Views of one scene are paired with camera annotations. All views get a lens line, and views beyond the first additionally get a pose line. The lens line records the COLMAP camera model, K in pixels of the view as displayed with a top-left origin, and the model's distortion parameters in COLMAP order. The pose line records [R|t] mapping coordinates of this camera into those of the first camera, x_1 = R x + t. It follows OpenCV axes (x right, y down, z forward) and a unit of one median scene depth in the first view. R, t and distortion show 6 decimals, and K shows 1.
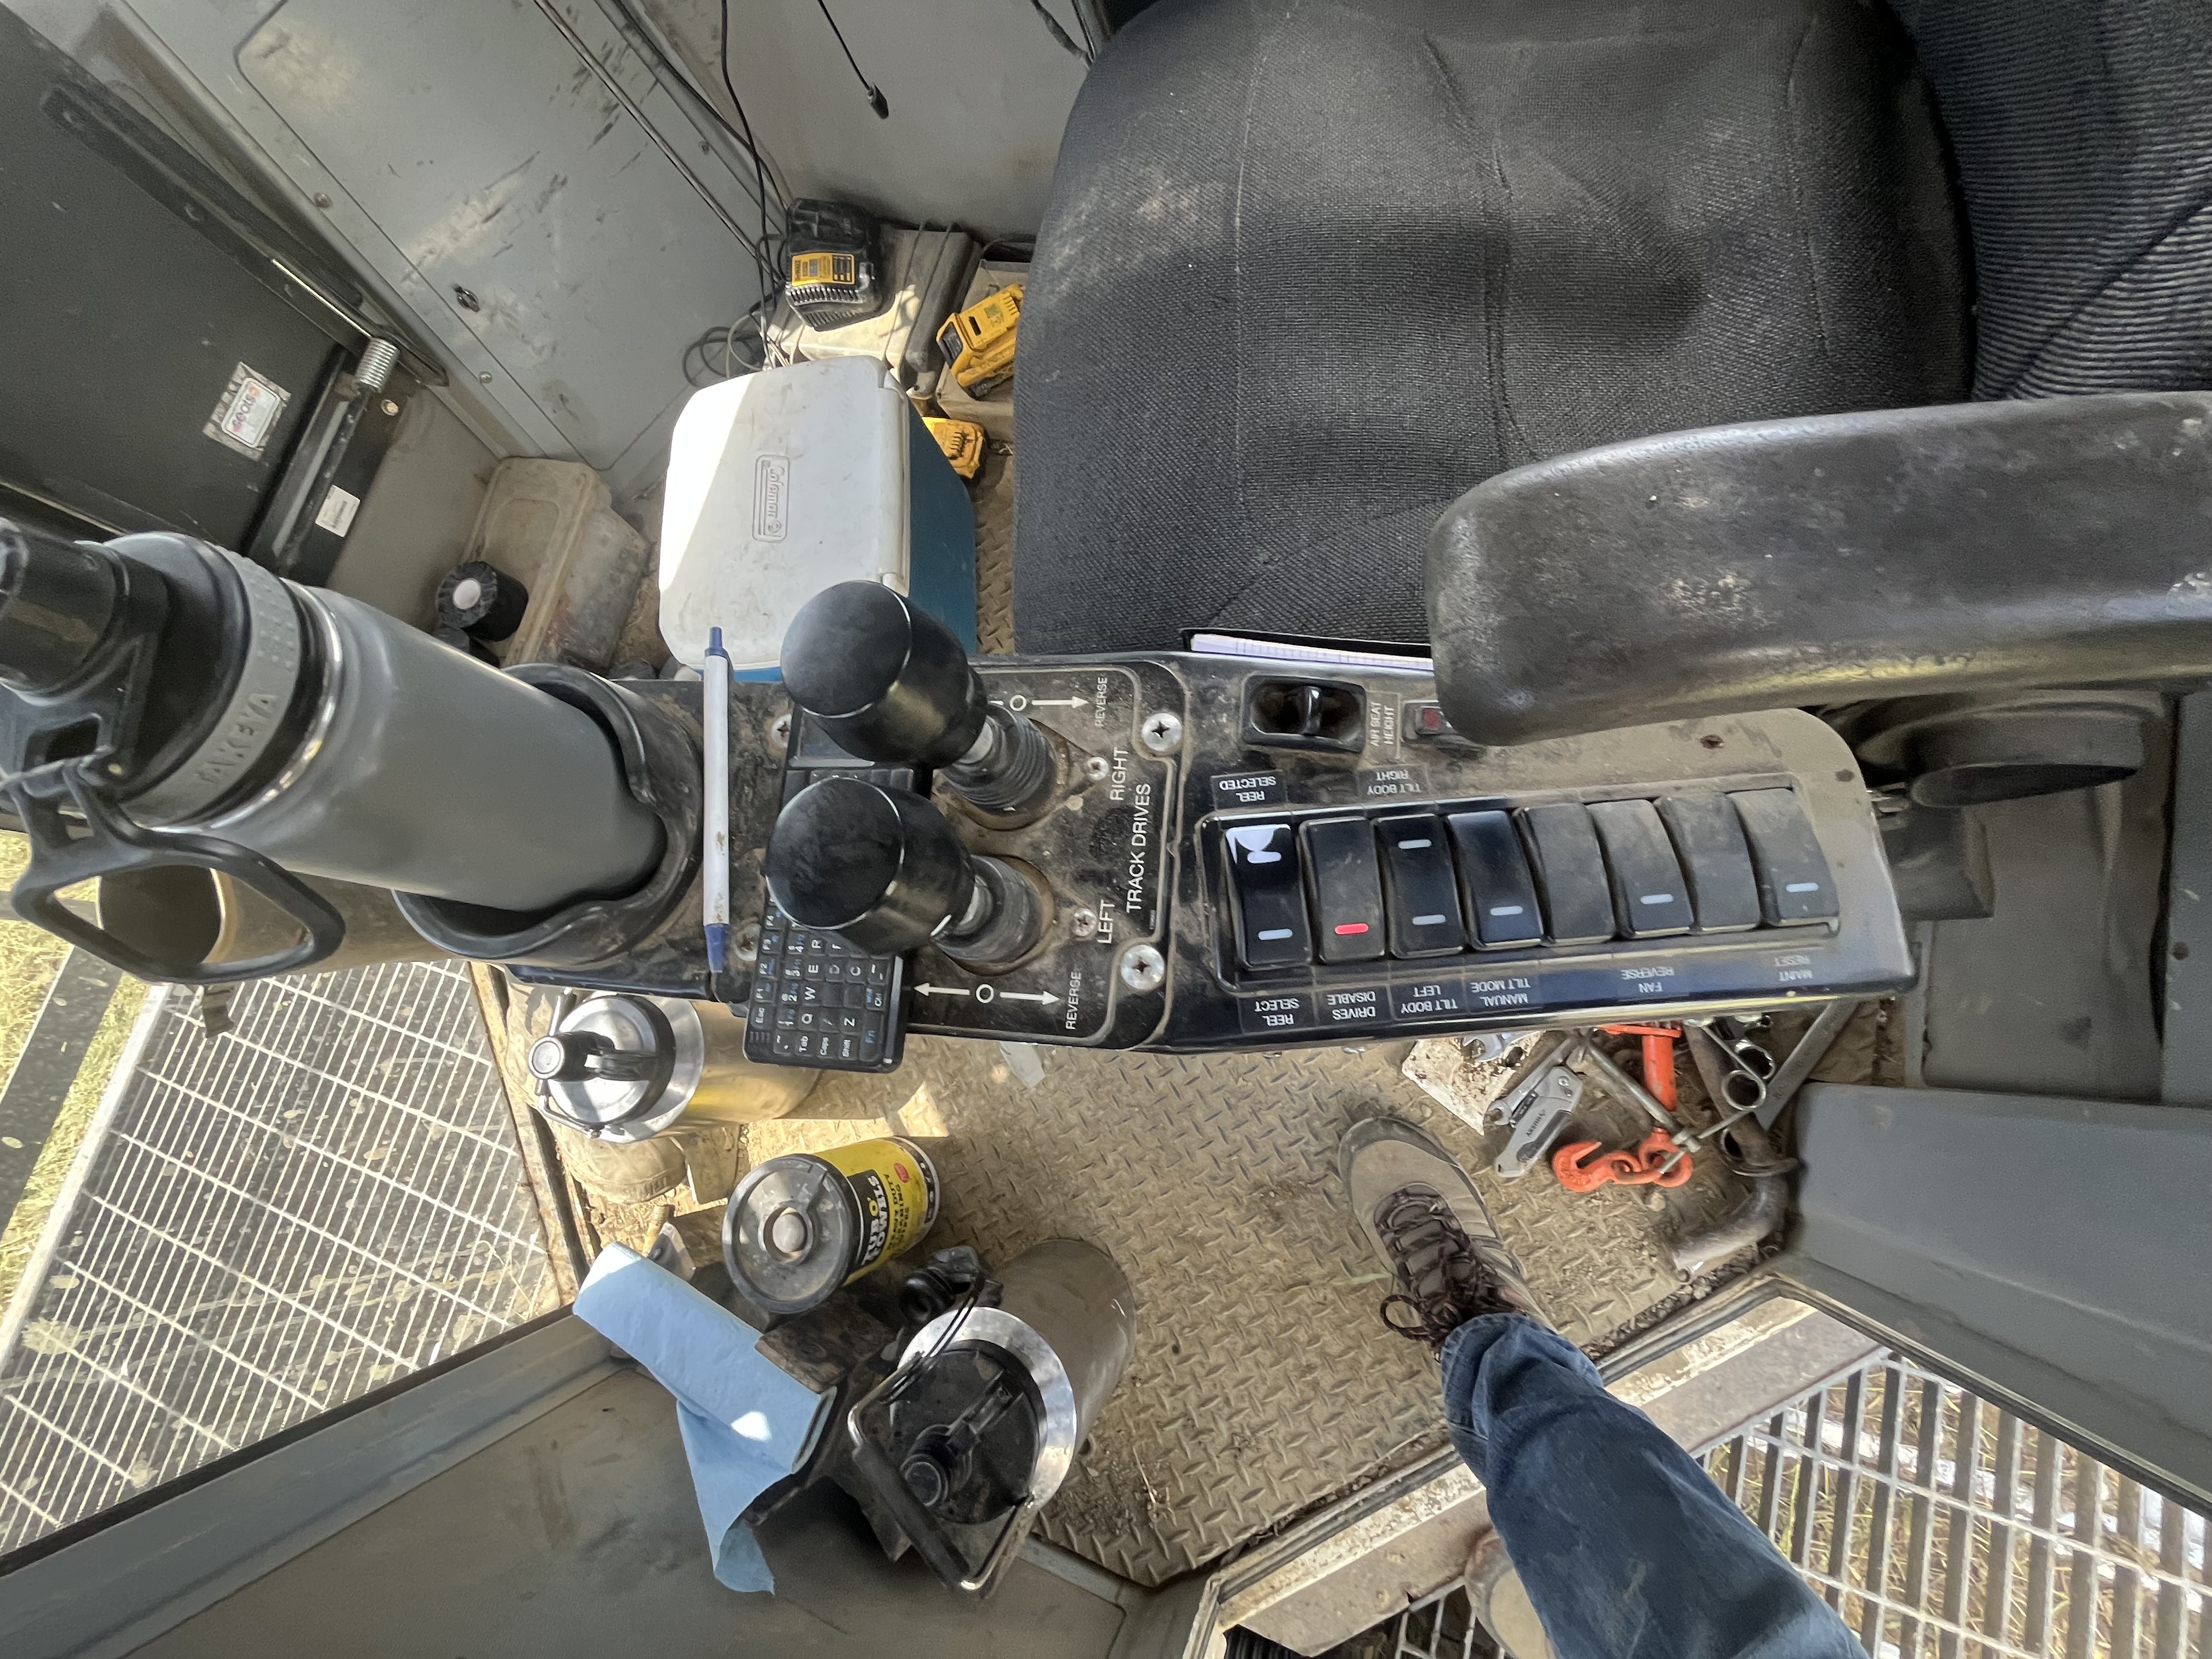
lens RADIAL K [[888.6, 0, 1106.0], [0, 888.6, 829.5], [0, 0, 1]] dist [-0.002658, -0.000231]
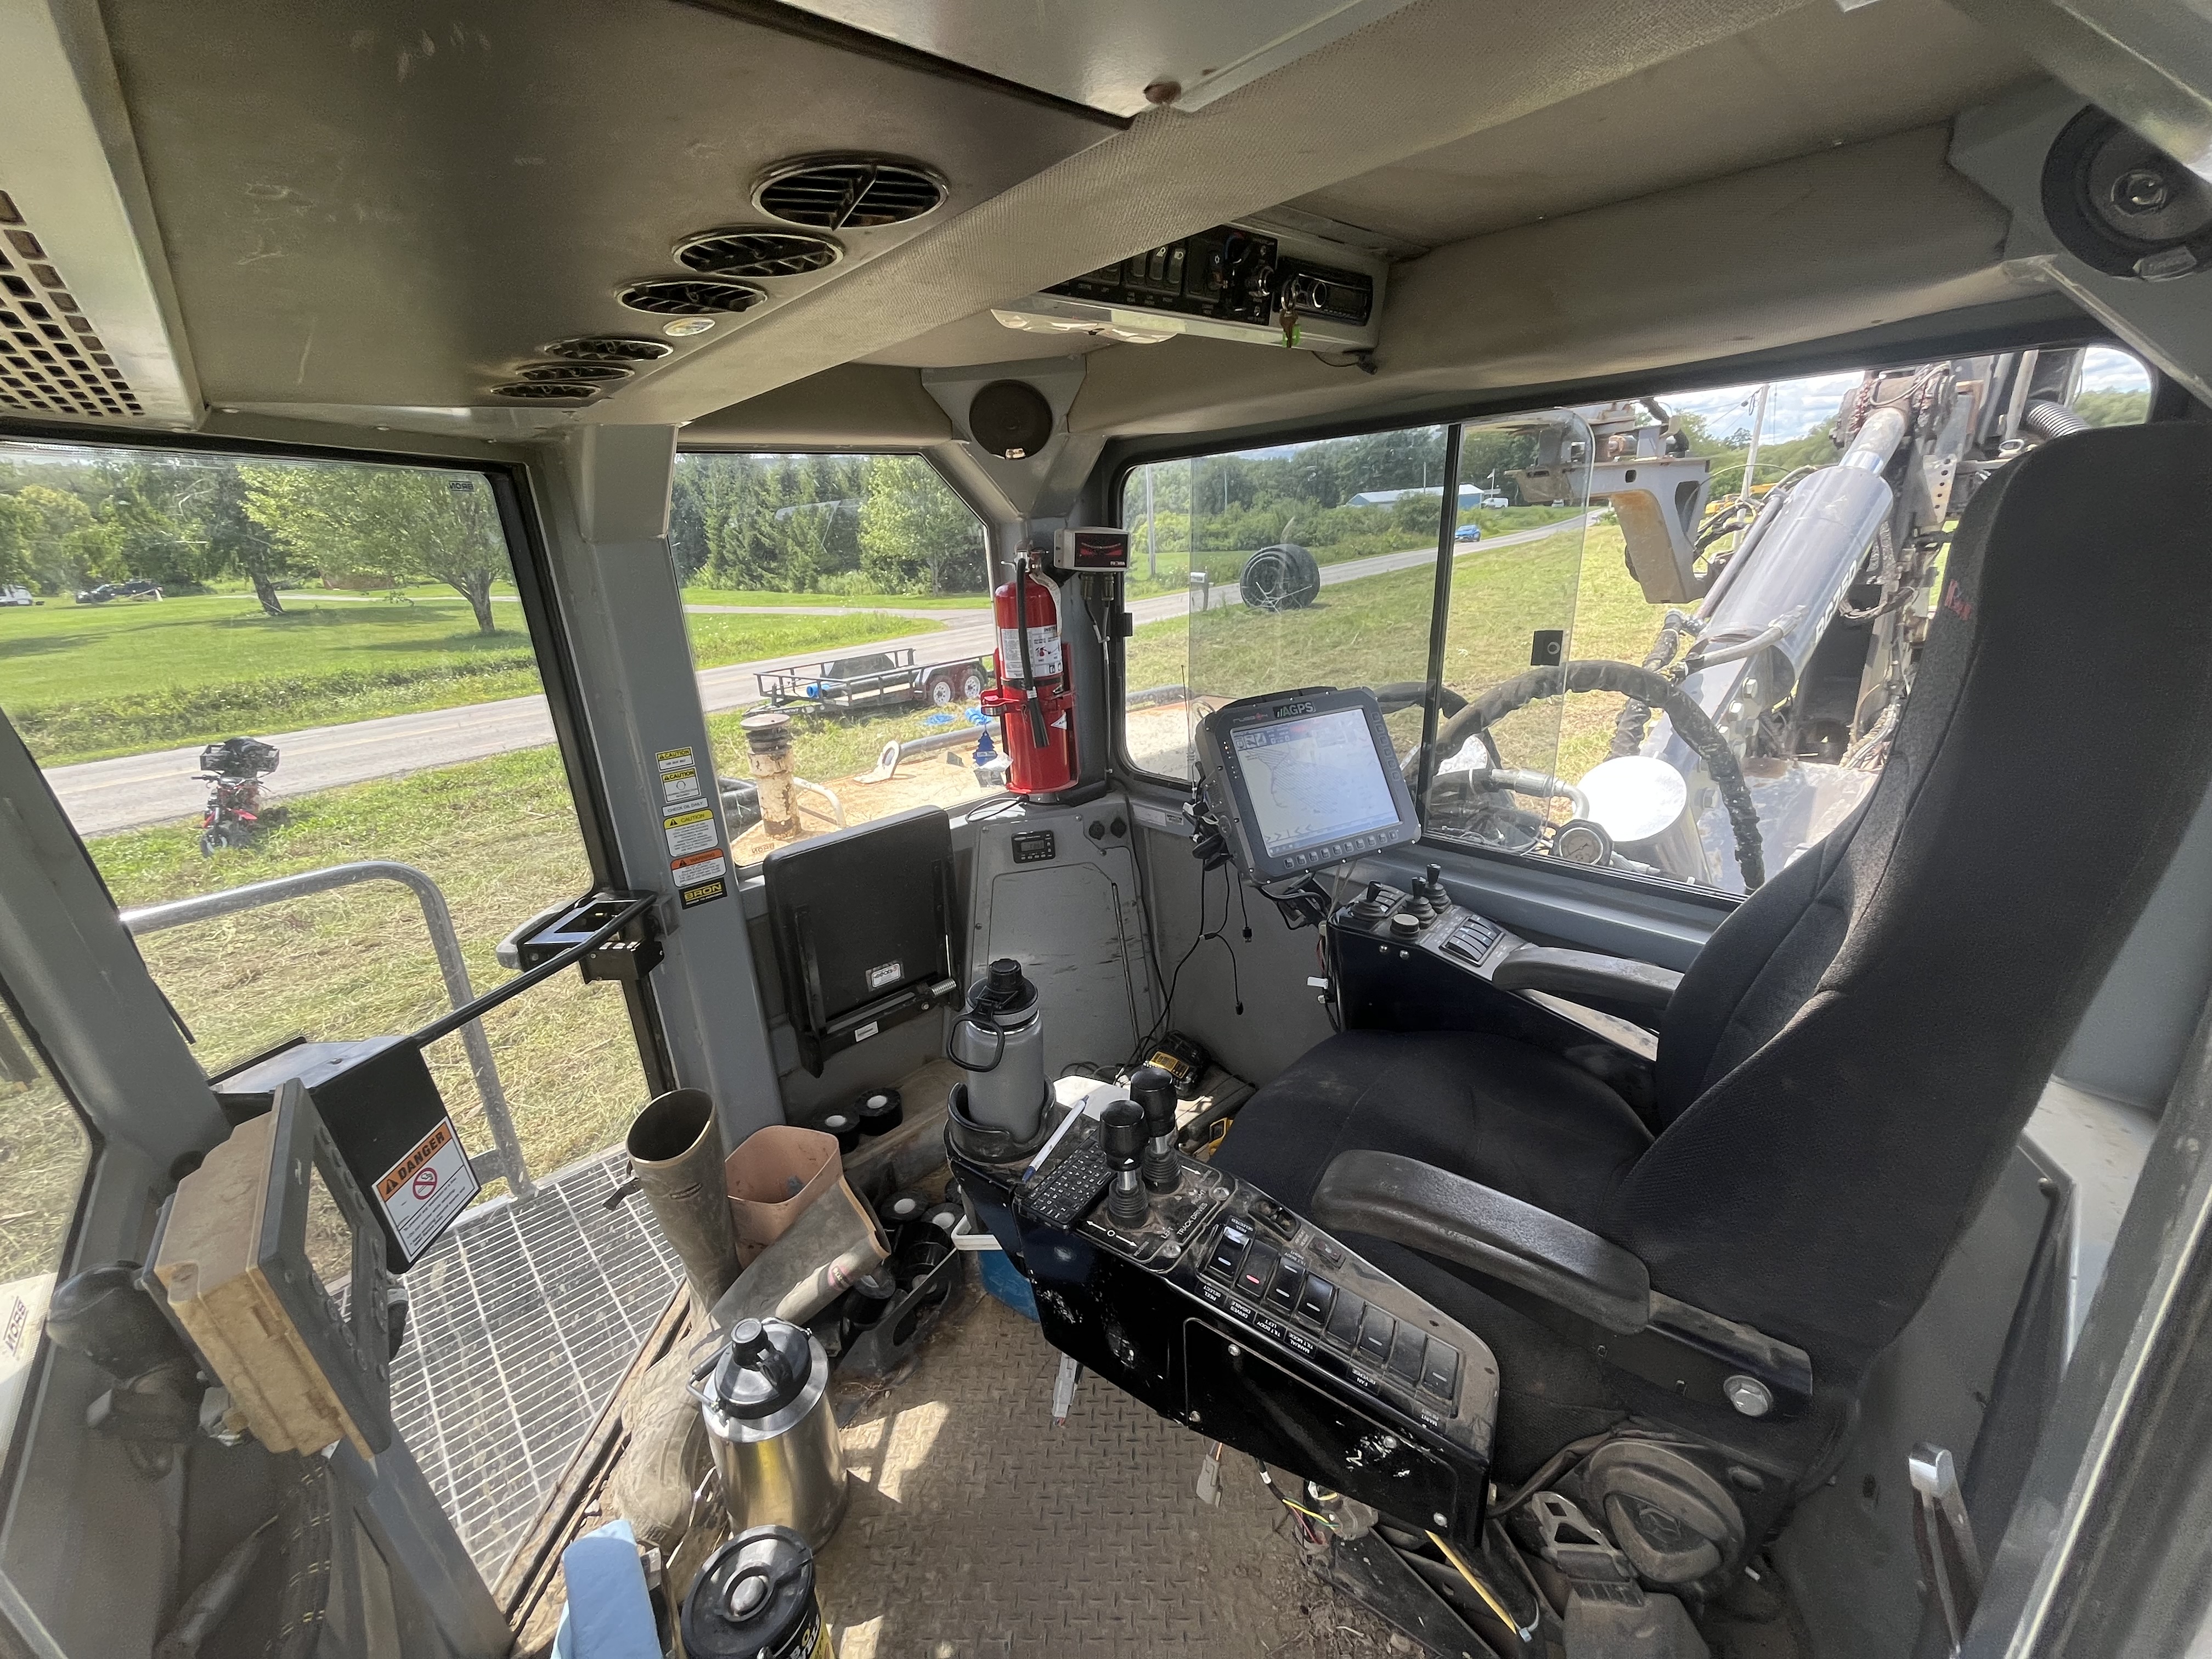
lens RADIAL K [[888.6, 0, 1106.0], [0, 888.6, 829.5], [0, 0, 1]] dist [-0.002658, -0.000231]
pose [[0.841146, 0.341119, -0.419656, 0.185404], [-0.540545, 0.506061, -0.672097, 0.467270], [-0.016894, 0.792174, 0.610061, -0.518305]]
